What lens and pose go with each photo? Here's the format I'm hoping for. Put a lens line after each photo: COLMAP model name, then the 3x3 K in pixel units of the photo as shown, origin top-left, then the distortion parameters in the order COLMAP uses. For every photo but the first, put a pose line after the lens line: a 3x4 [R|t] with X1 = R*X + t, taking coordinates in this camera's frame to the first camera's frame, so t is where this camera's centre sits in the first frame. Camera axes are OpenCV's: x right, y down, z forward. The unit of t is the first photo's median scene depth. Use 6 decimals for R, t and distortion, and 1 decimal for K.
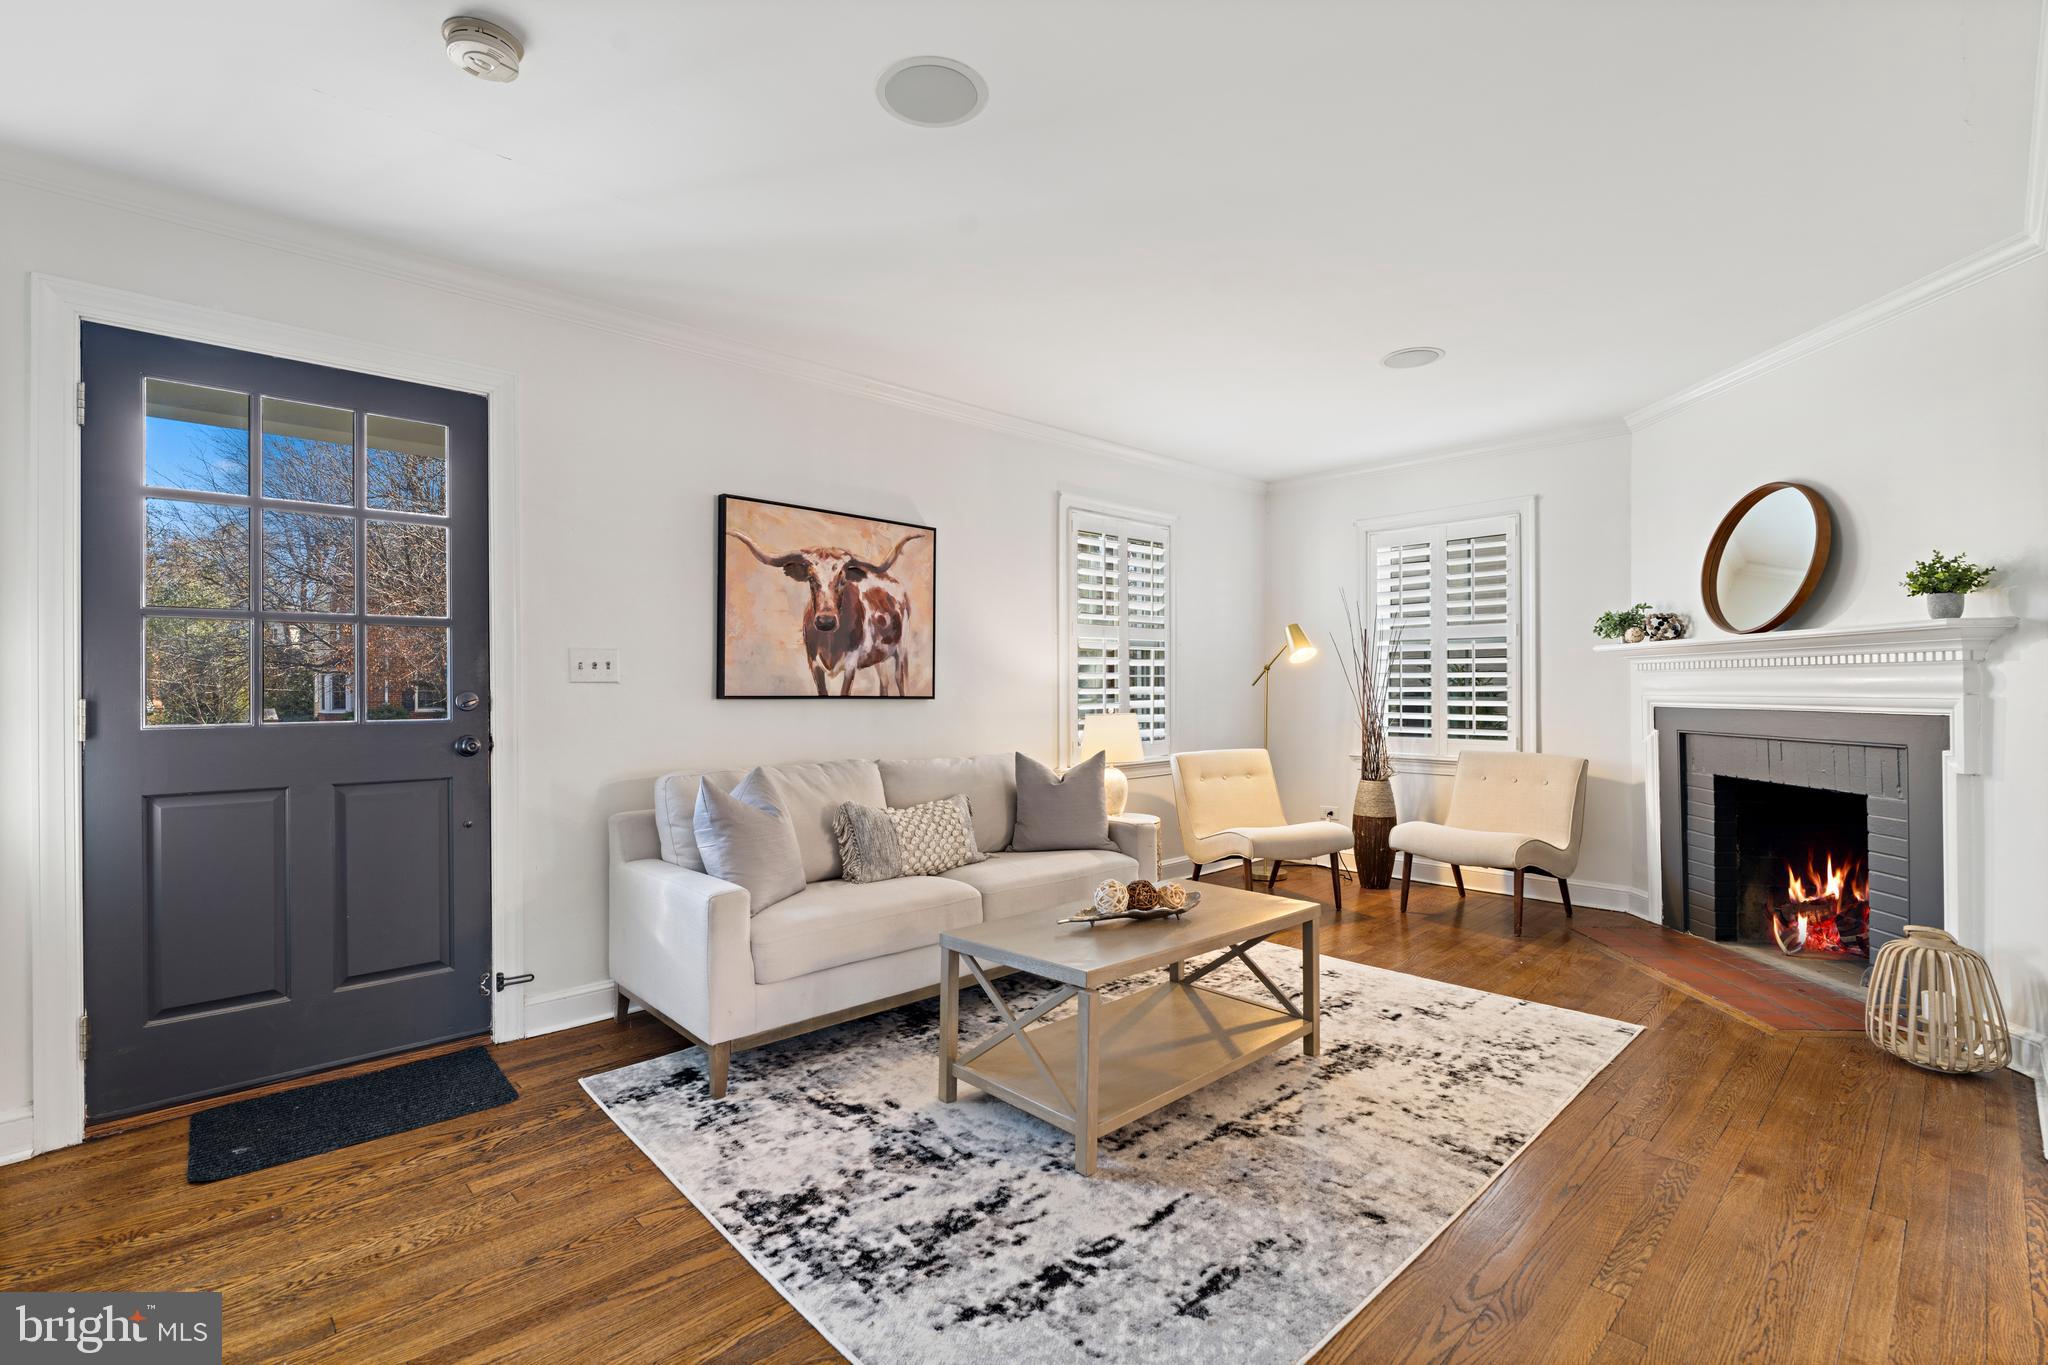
lens RADIAL K [[941.3, 0, 1023.5], [0, 941.3, 685.7], [0, 0, 1]] dist [-0.008286, -0.000160]
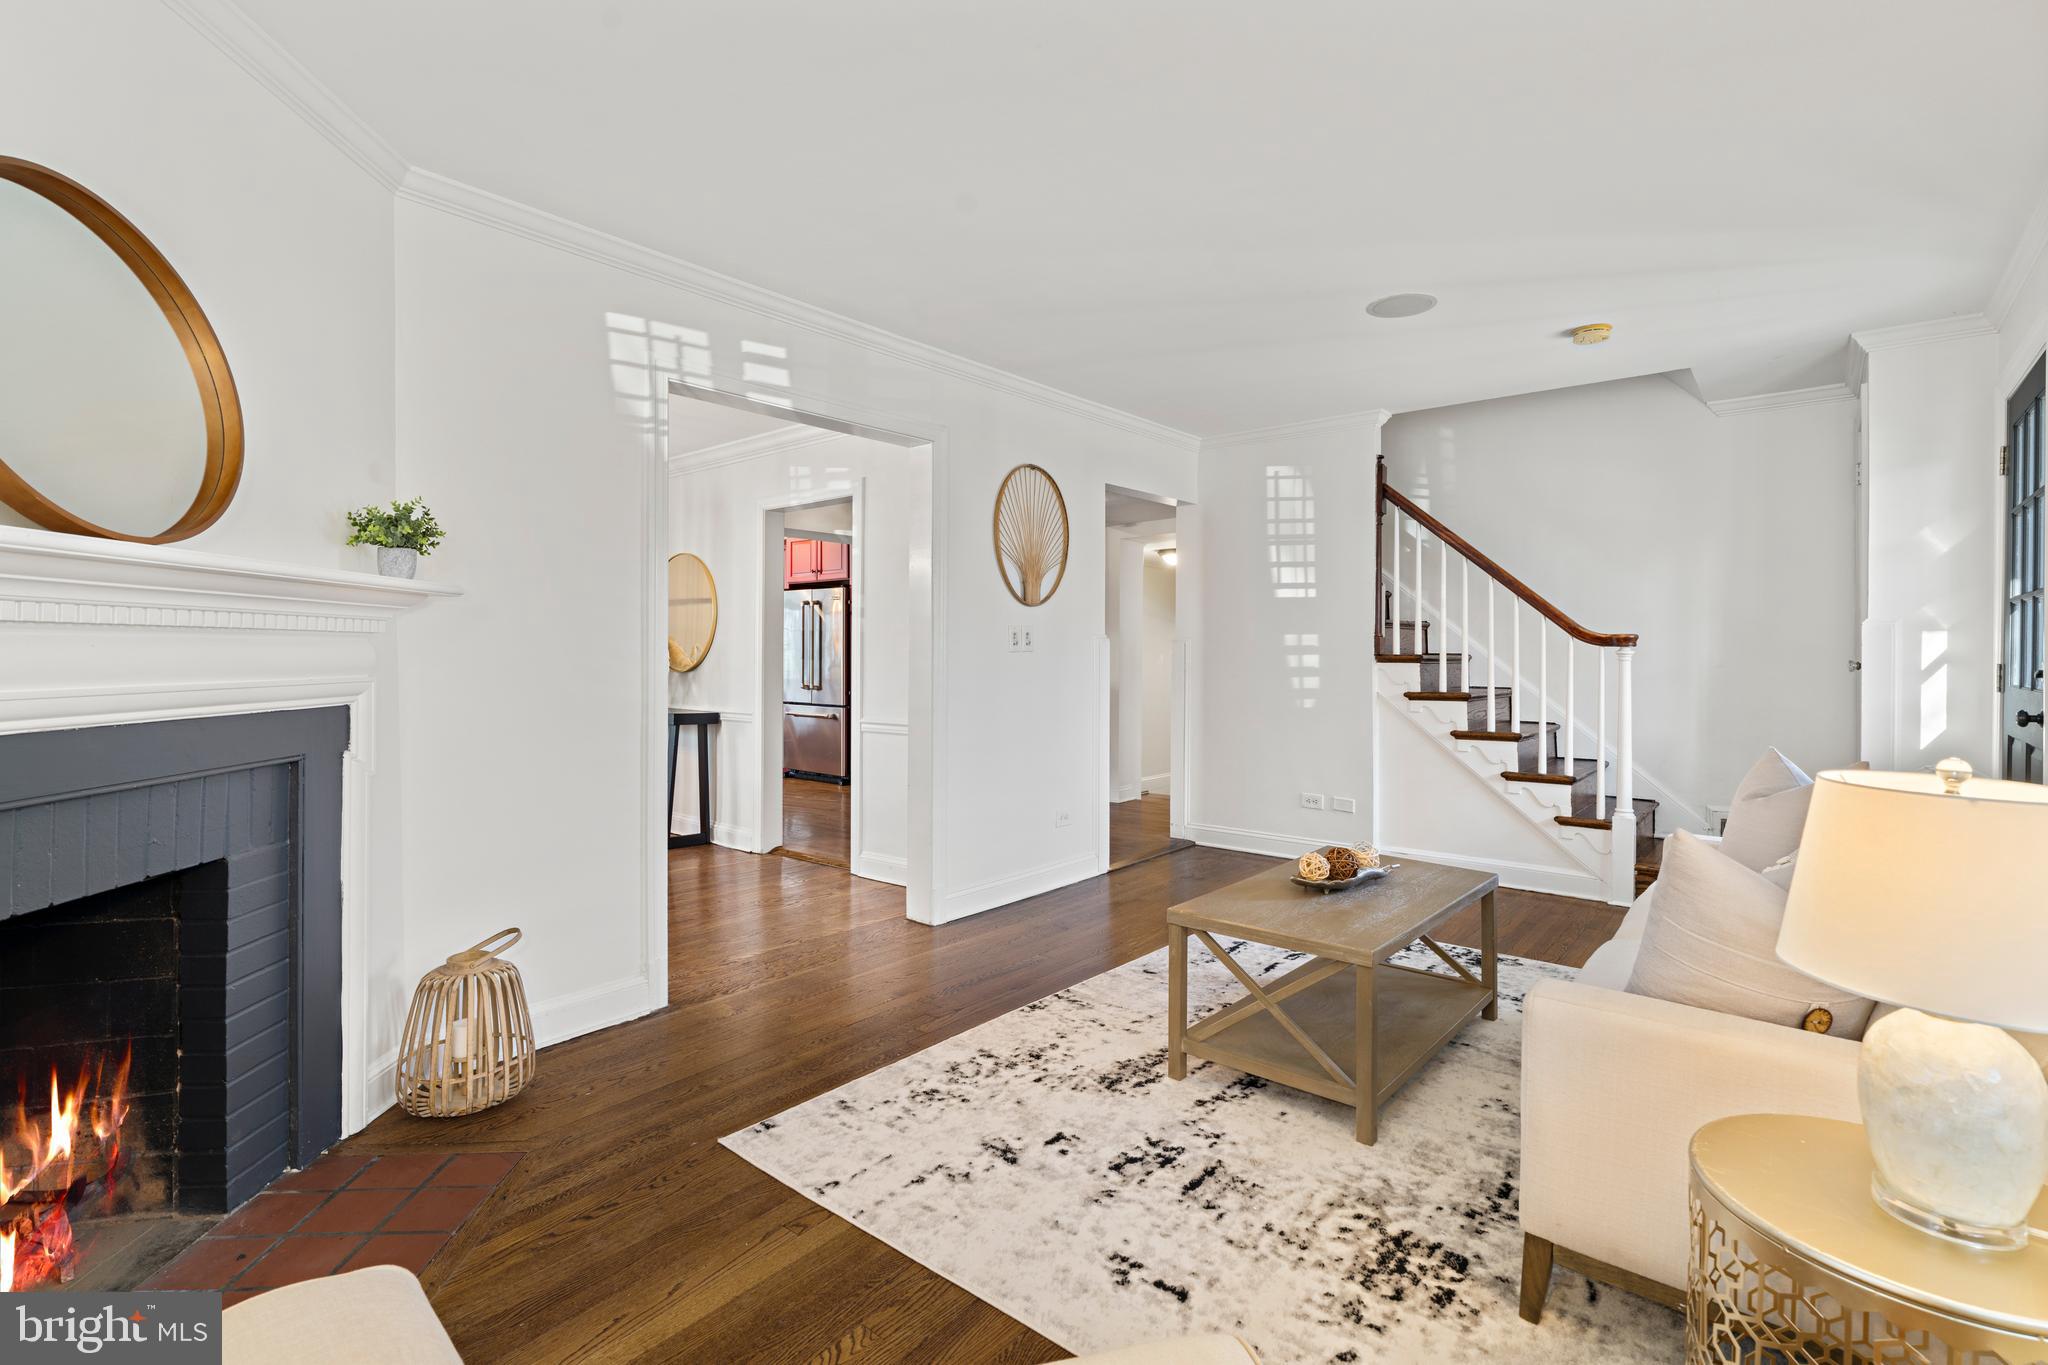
lens RADIAL K [[941.3, 0, 995.7], [0, 941.3, 632.6], [0, 0, 1]] dist [-0.008286, -0.000160]
pose [[-0.997109, -0.001398, -0.075978, 0.580390], [-0.000223, 0.999880, -0.015464, -0.017388], [0.075990, -0.015402, -0.996990, 1.997914]]
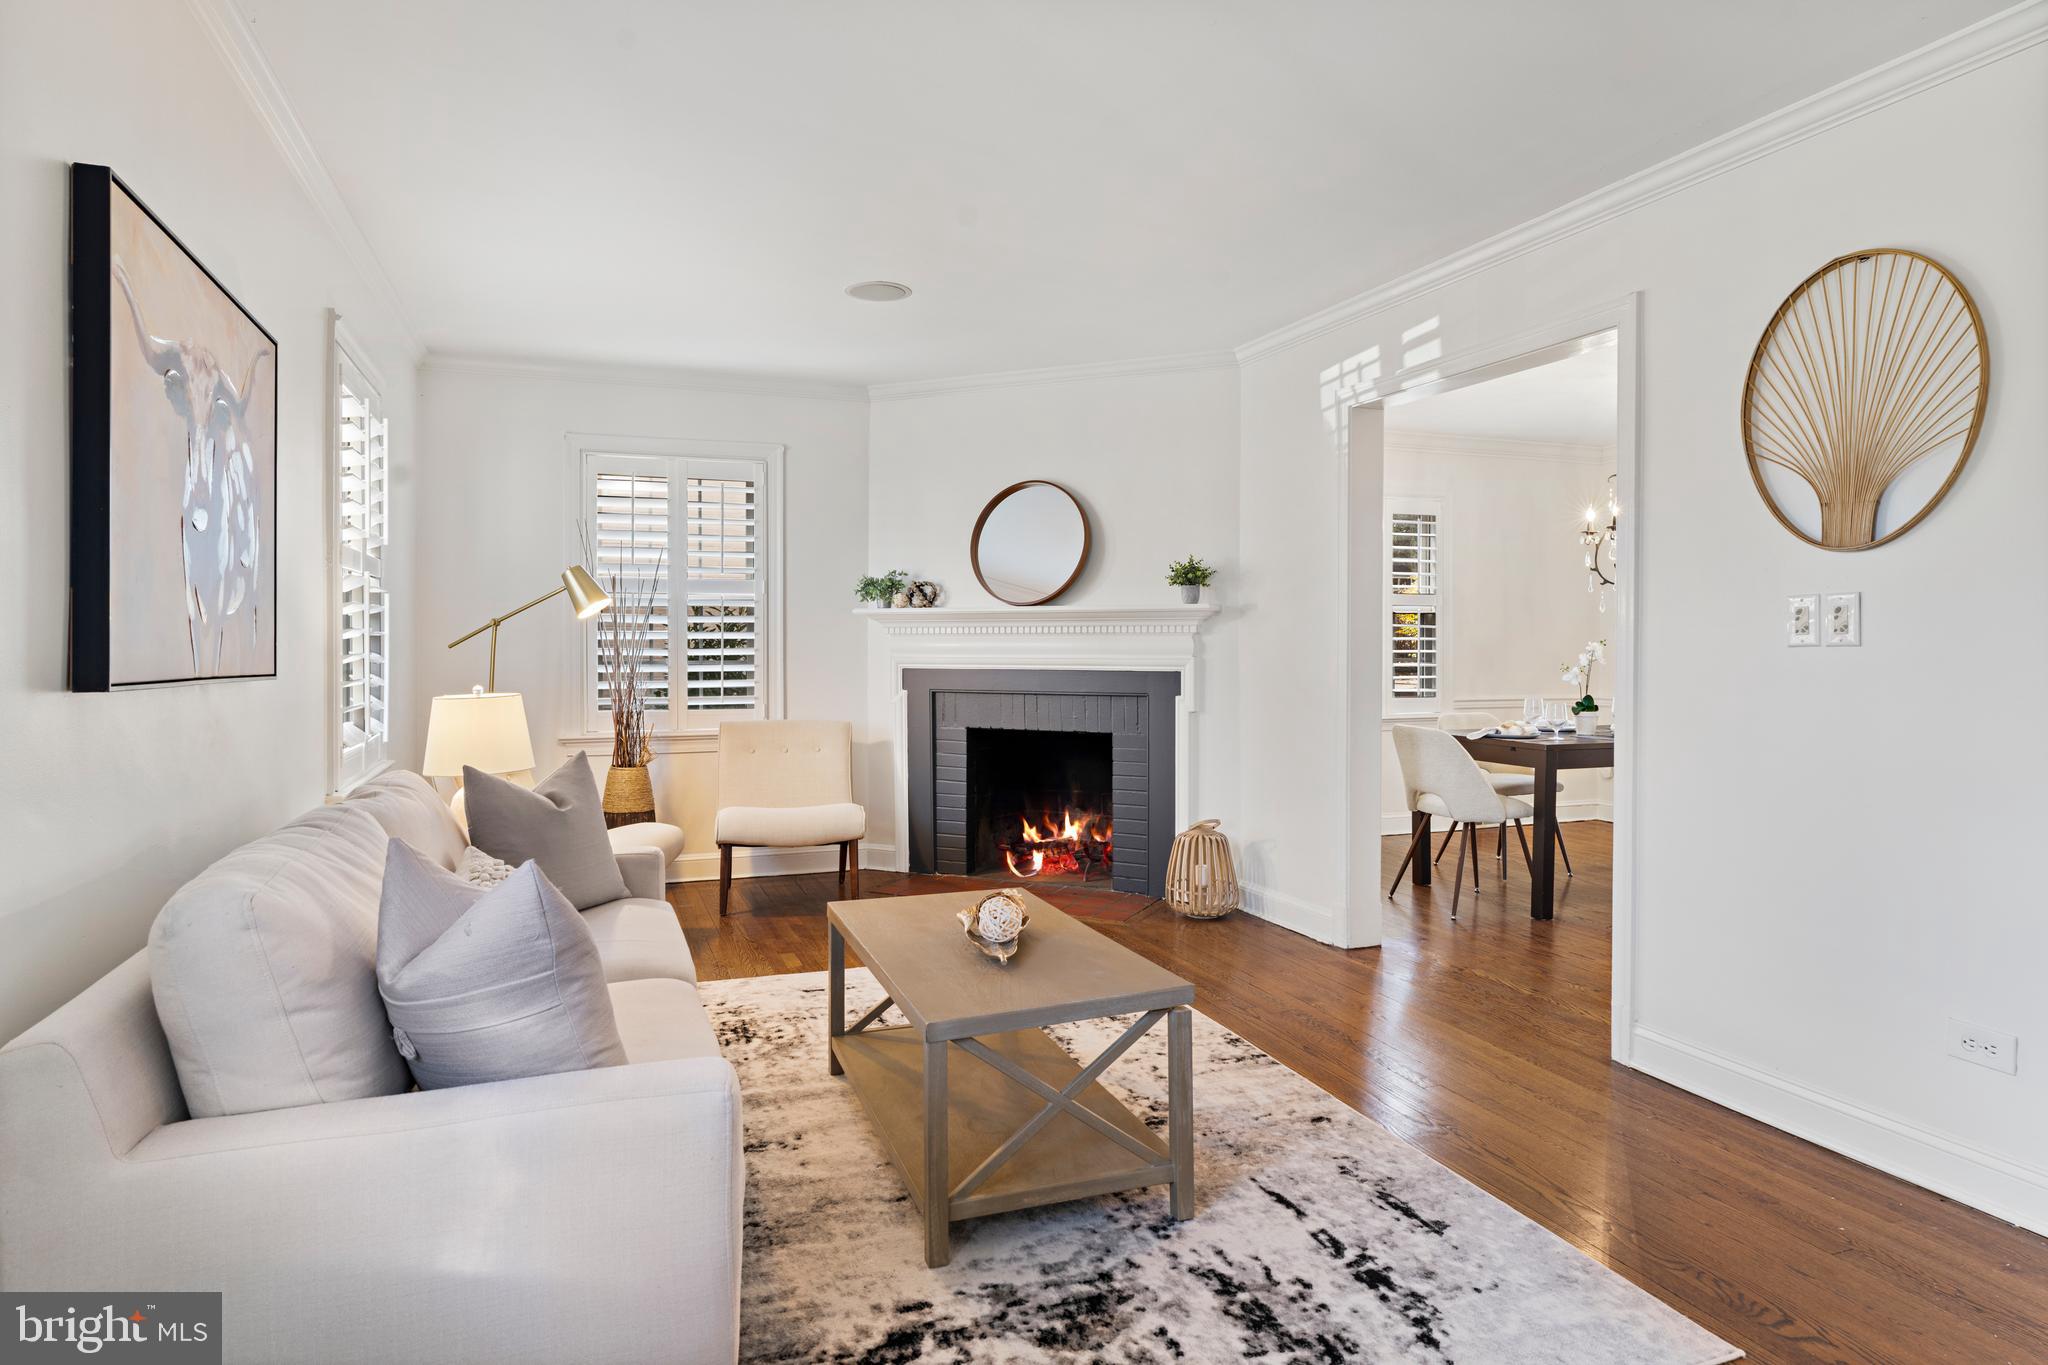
lens RADIAL K [[1159.1, 0, 1058.9], [0, 1159.1, 637.4], [0, 0, 1]] dist [-0.003350, -0.001605]
pose [[0.372059, 0.007326, 0.928180, -0.787643], [-0.004482, 0.999971, -0.006096, -0.008891], [-0.928198, -0.001892, 0.372081, 0.572437]]
